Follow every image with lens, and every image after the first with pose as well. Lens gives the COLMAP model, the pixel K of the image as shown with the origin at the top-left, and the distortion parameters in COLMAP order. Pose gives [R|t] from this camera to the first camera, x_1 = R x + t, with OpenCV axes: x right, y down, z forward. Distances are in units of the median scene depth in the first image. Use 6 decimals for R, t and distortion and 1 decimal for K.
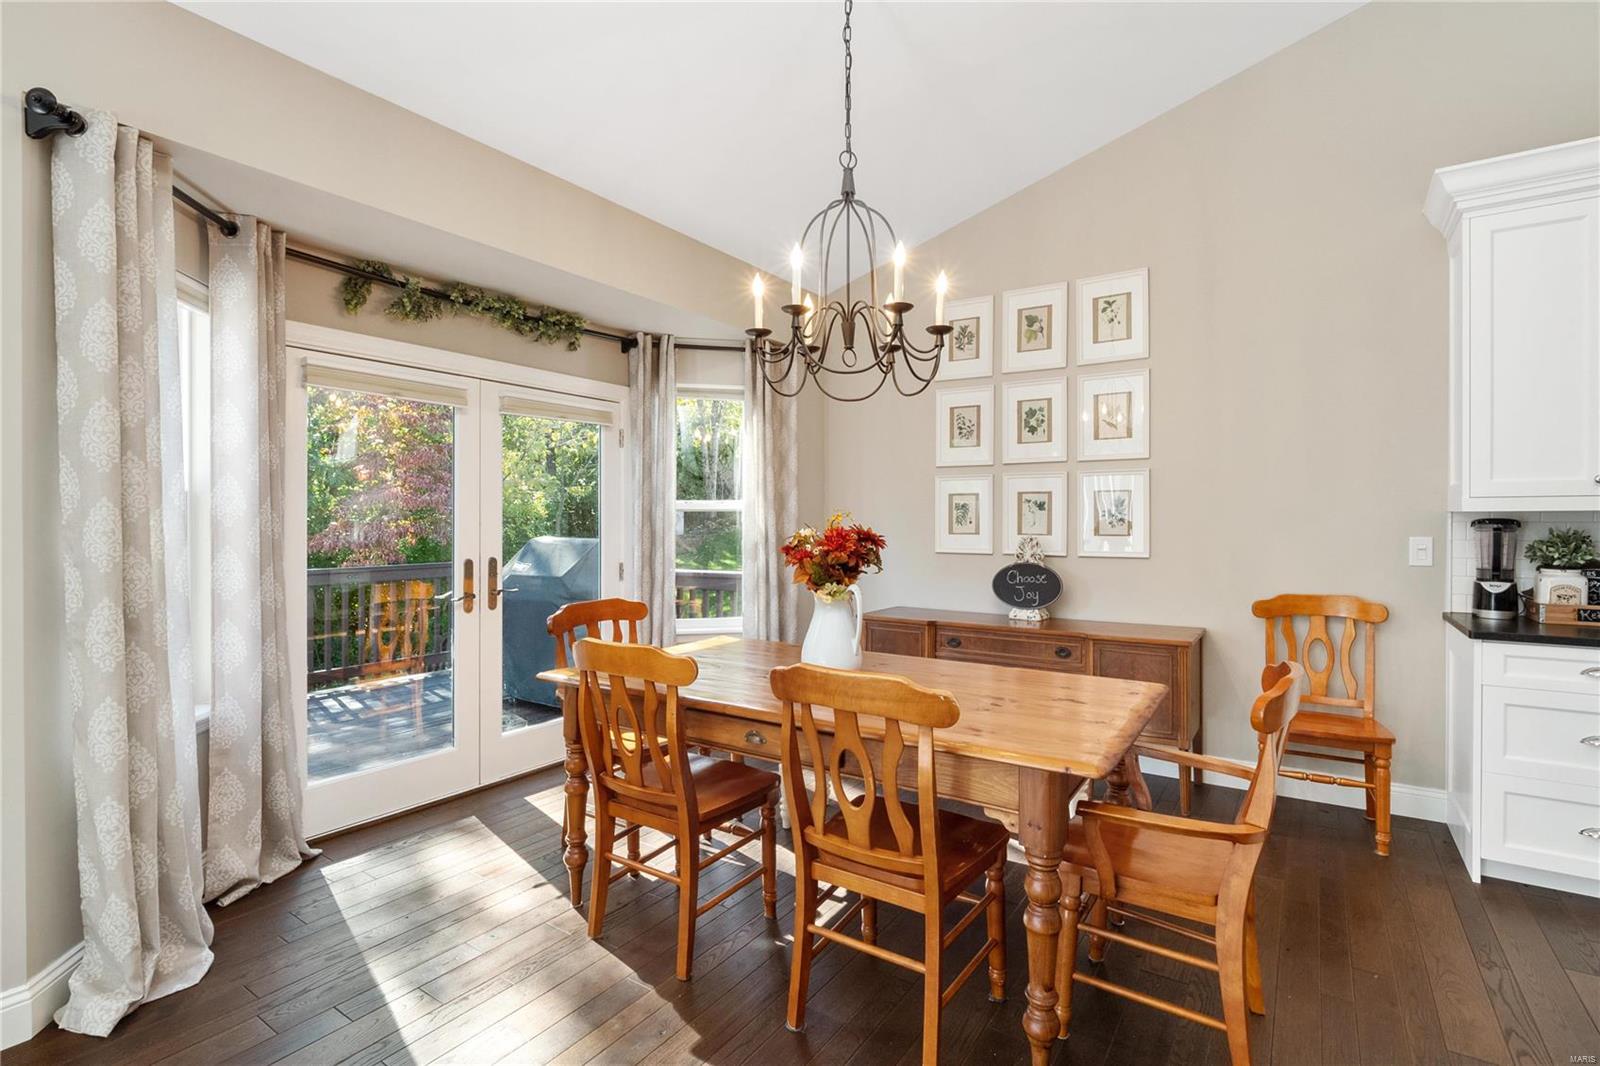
lens RADIAL K [[756.3, 0, 800.6], [0, 756.3, 515.5], [0, 0, 1]] dist [-0.004640, -0.000960]
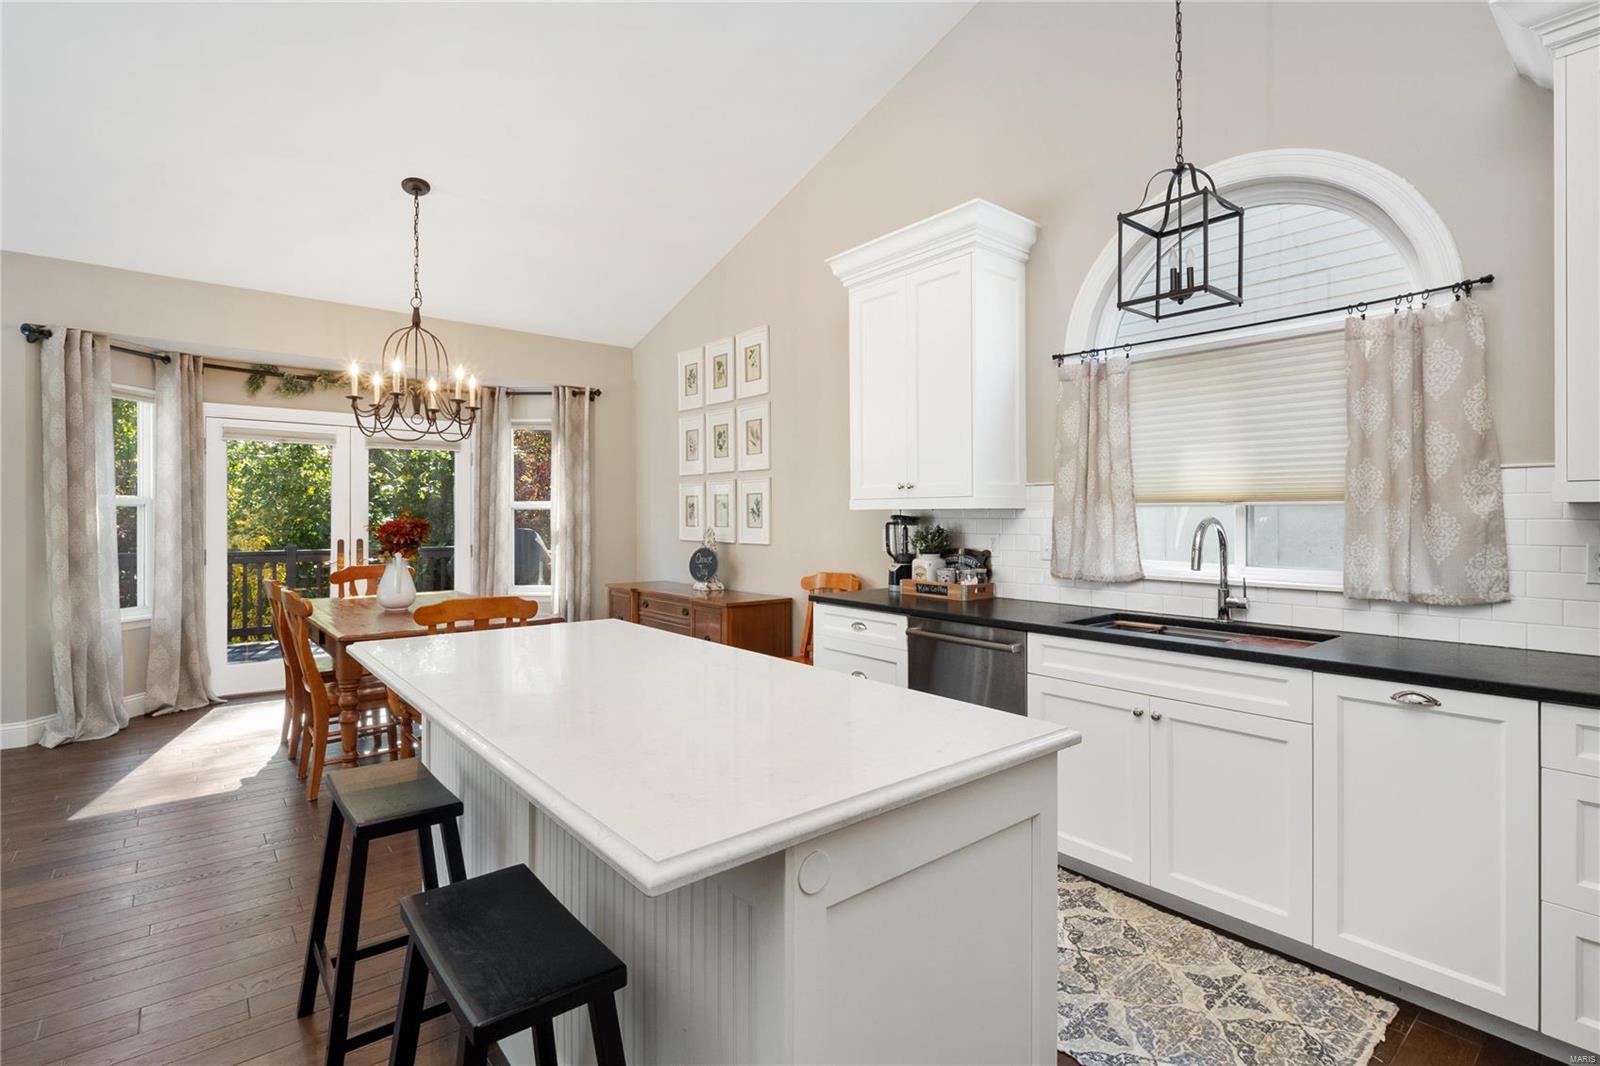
lens RADIAL K [[747.0, 0, 794.5], [0, 747.0, 513.7], [0, 0, 1]] dist [0.000715, -0.000583]
pose [[0.959272, 0.000921, -0.282482, 1.115691], [-0.000045, 0.999995, 0.003107, -0.002491], [0.282483, -0.002967, 0.959268, -0.303000]]
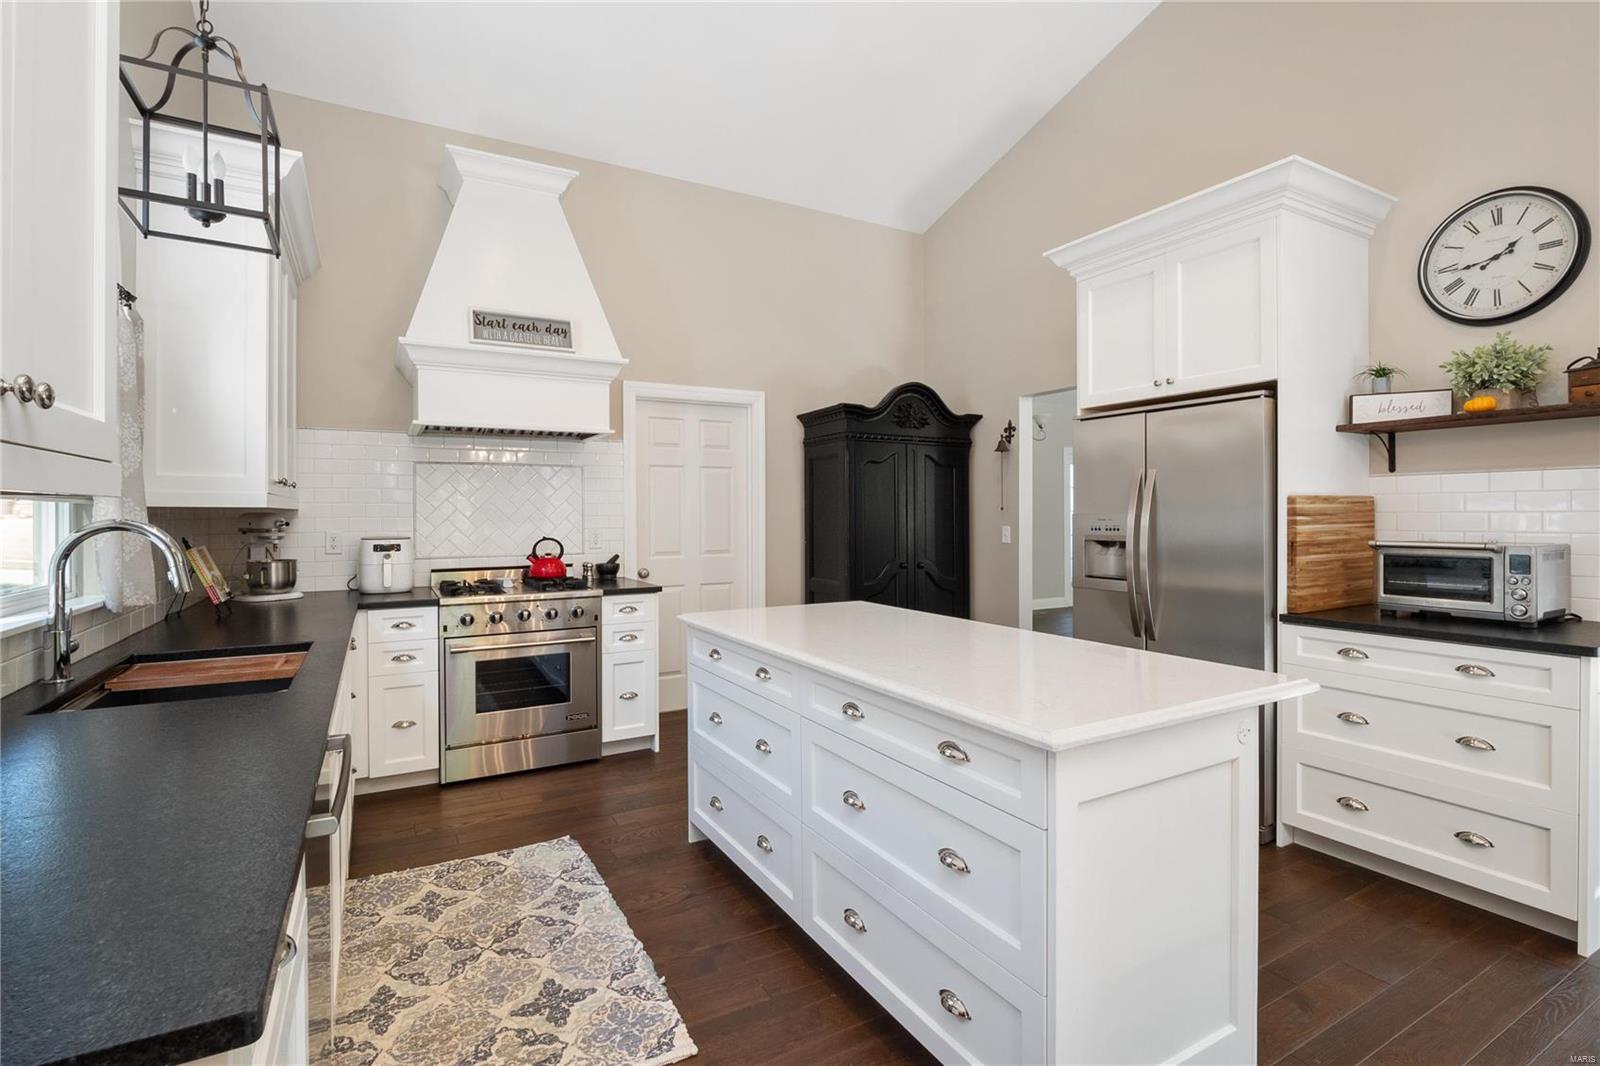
lens RADIAL K [[756.3, 0, 800.6], [0, 756.3, 515.5], [0, 0, 1]] dist [-0.004640, -0.000960]
pose [[-0.896341, 0.002615, 0.443358, 0.573633], [0.000272, 0.999986, -0.005348, 0.005010], [-0.443366, -0.004673, -0.896329, 0.997358]]
